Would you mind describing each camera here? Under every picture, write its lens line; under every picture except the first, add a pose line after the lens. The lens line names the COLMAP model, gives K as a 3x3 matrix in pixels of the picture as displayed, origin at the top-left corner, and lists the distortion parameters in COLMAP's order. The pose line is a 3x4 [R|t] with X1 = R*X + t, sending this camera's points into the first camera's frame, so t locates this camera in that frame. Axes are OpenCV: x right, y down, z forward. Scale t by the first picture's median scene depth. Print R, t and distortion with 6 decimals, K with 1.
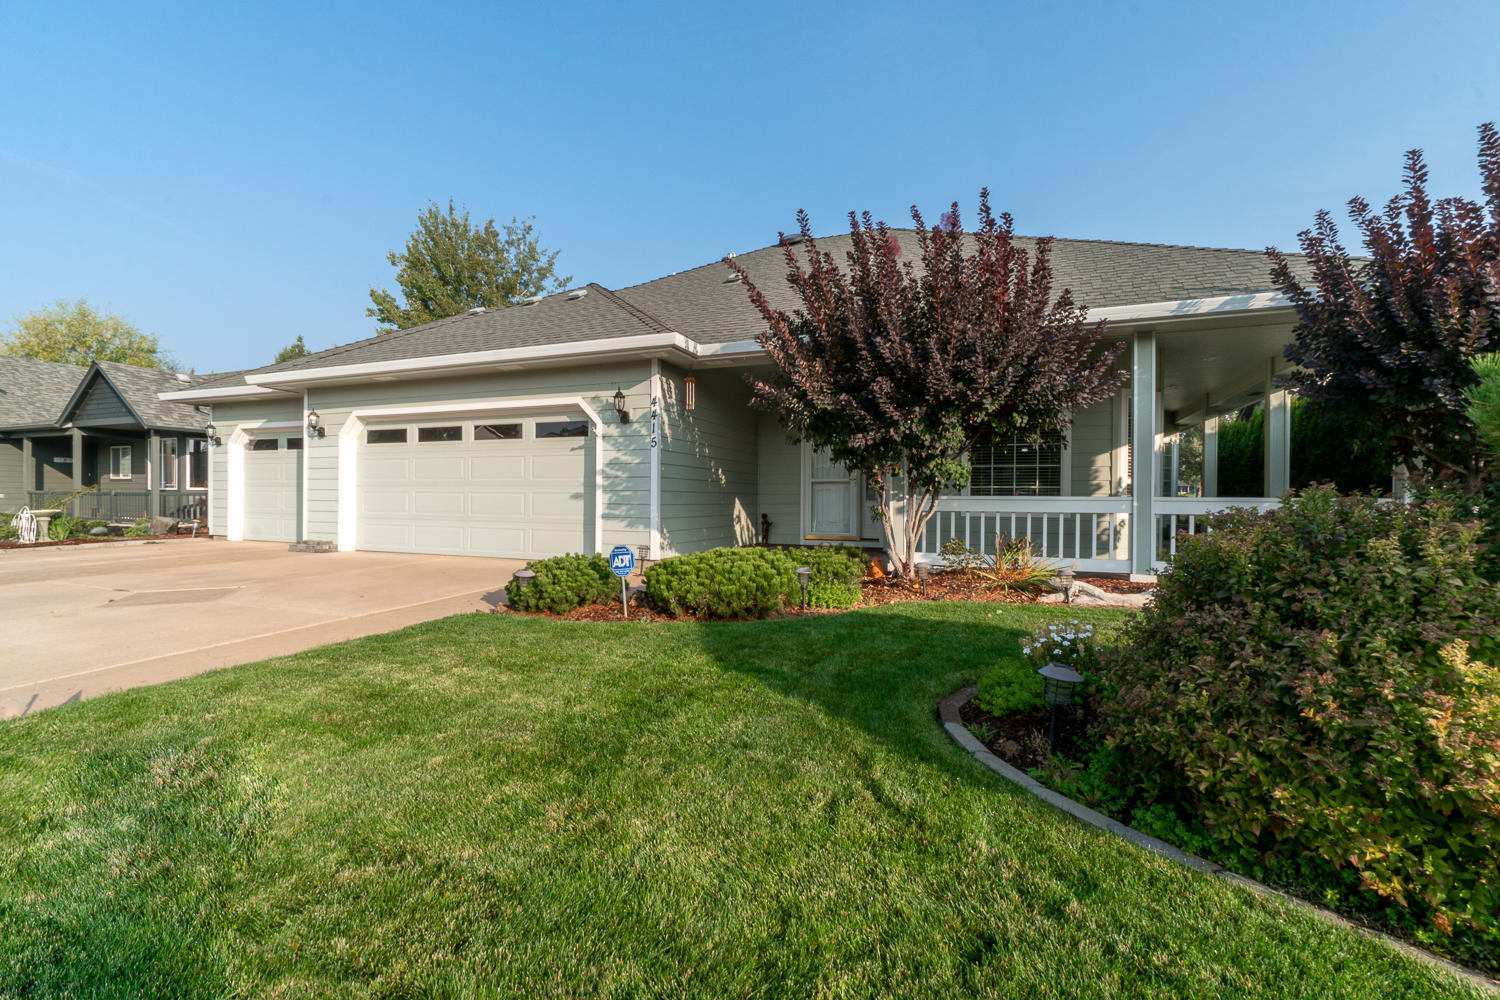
lens RADIAL K [[636.7, 0, 754.8], [0, 636.7, 504.4], [0, 0, 1]] dist [-0.021404, 0.000055]
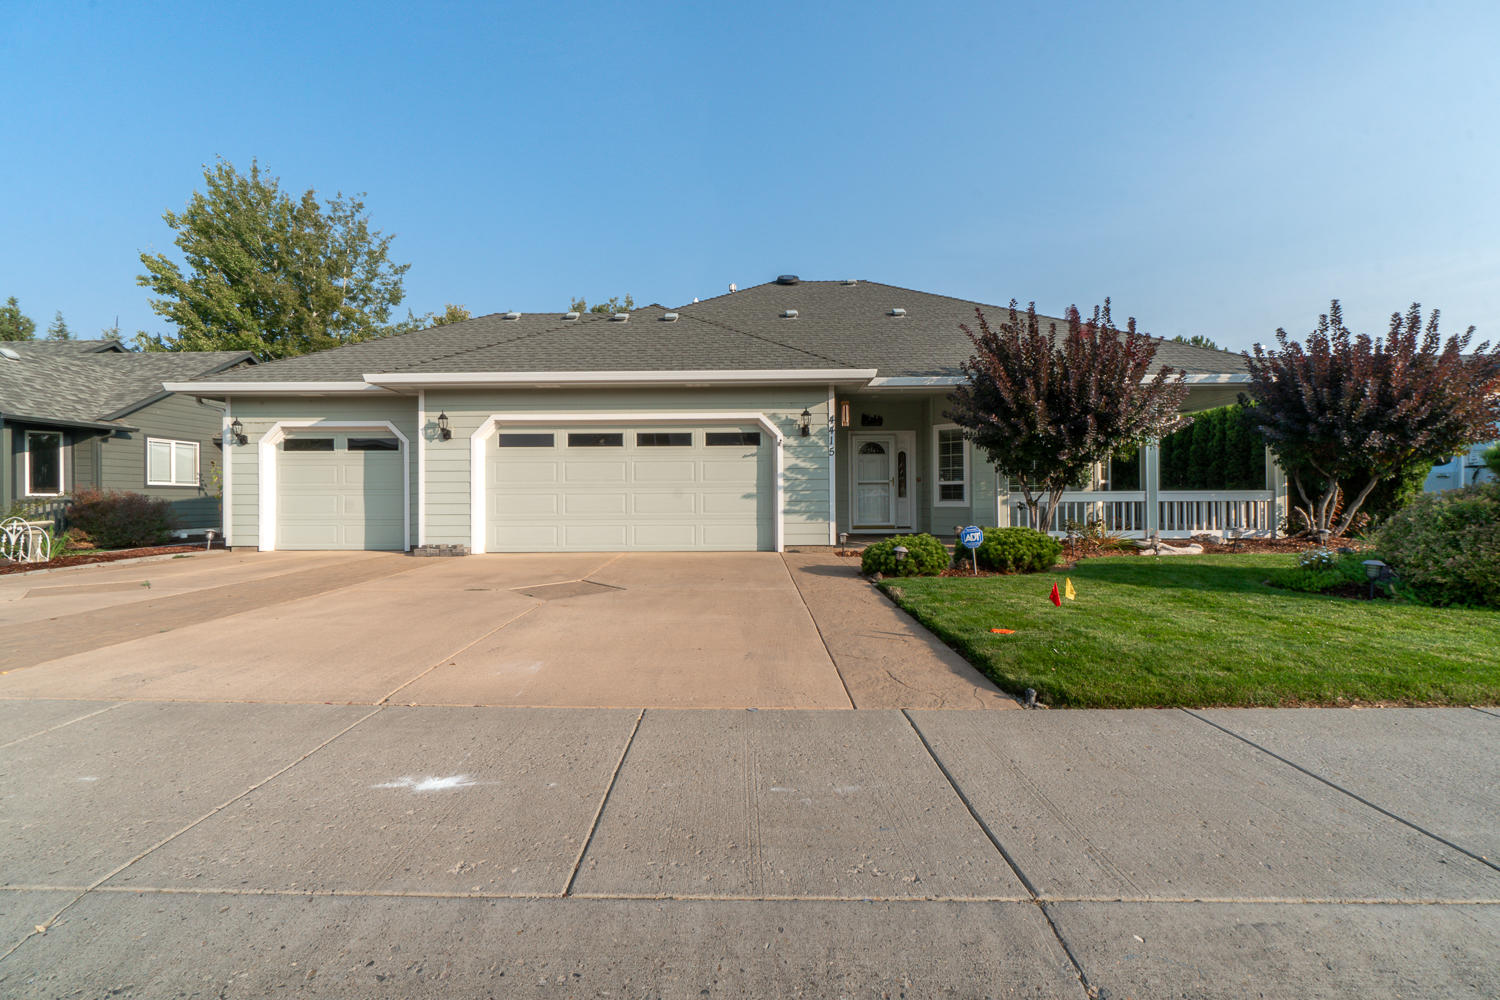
lens RADIAL K [[625.0, 0, 748.5], [0, 625.0, 491.9], [0, 0, 1]] dist [-0.020723, 0.000209]
pose [[0.934223, -0.009641, 0.356560, -0.602609], [0.017263, 0.999685, -0.018200, 0.001177], [-0.356273, 0.023158, 0.934095, -0.077593]]
